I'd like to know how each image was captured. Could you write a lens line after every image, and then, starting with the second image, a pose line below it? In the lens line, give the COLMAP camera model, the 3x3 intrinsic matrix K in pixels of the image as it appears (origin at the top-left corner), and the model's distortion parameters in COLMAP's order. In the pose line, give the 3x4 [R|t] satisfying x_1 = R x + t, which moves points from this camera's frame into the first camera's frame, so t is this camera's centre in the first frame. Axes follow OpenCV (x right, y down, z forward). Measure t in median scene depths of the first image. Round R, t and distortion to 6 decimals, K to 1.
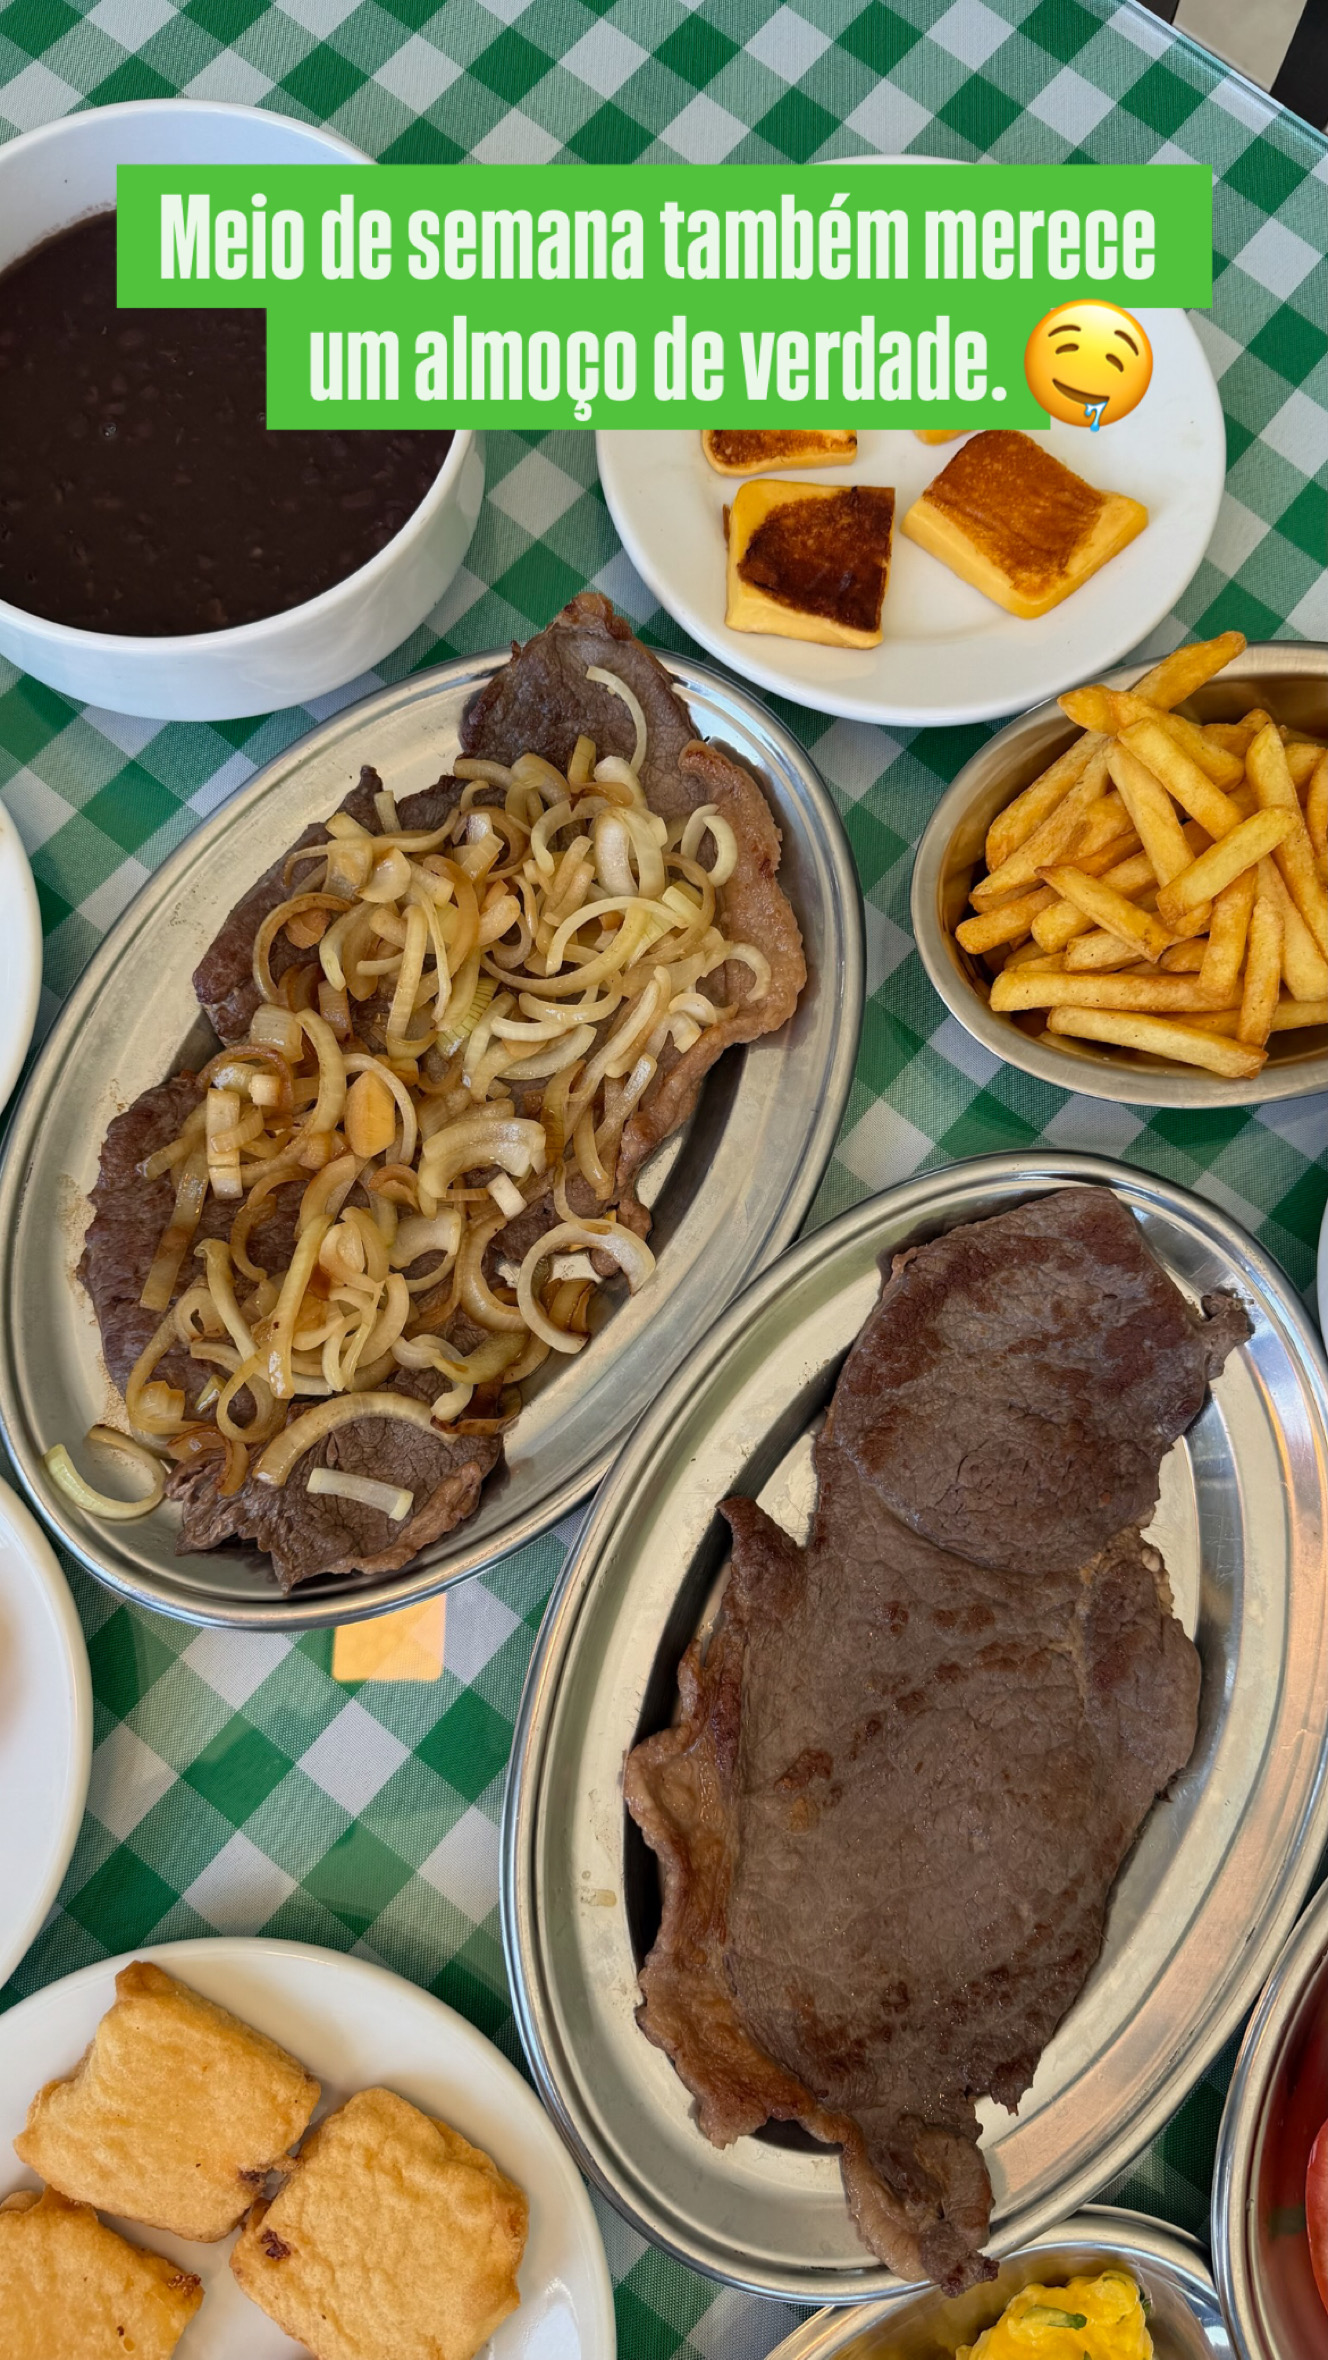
lens RADIAL K [[1786.7, 0, 660.0], [0, 1786.7, 1176.3], [0, 0, 1]] dist [0.127009, -0.249669]
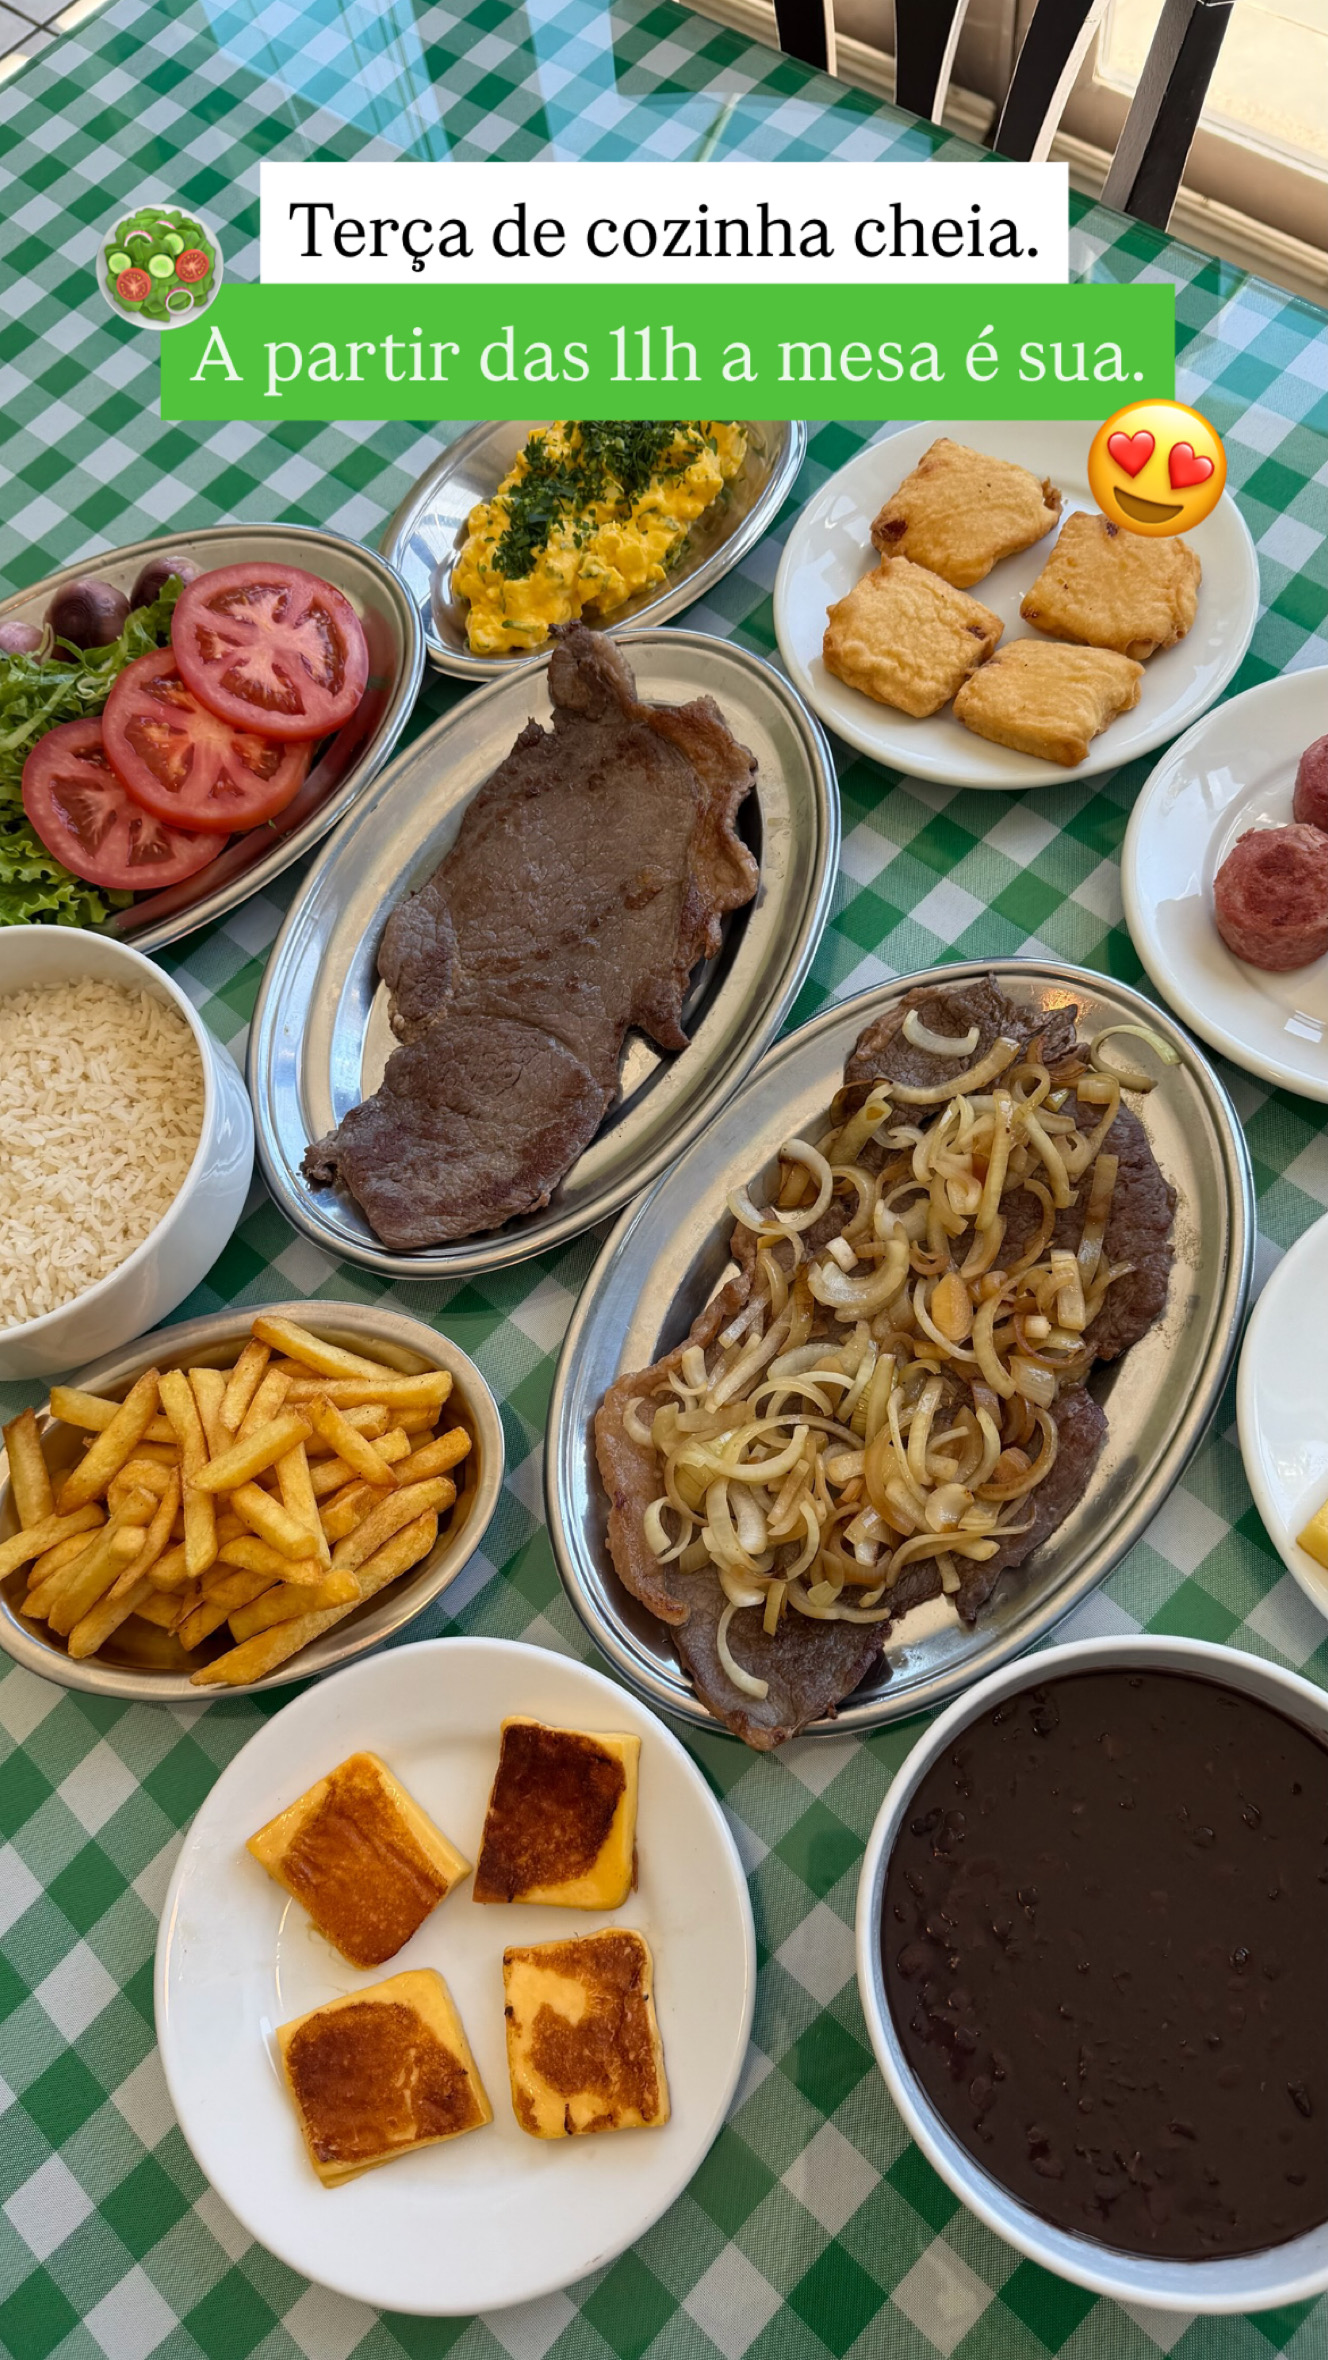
lens RADIAL K [[1786.7, 0, 660.0], [0, 1786.7, 1176.3], [0, 0, 1]] dist [0.127009, -0.249669]
pose [[-0.992296, -0.003312, 0.123842, -0.116772], [0.073026, -0.823146, 0.563115, -0.682883], [0.100075, 0.567820, 0.817046, -0.091845]]
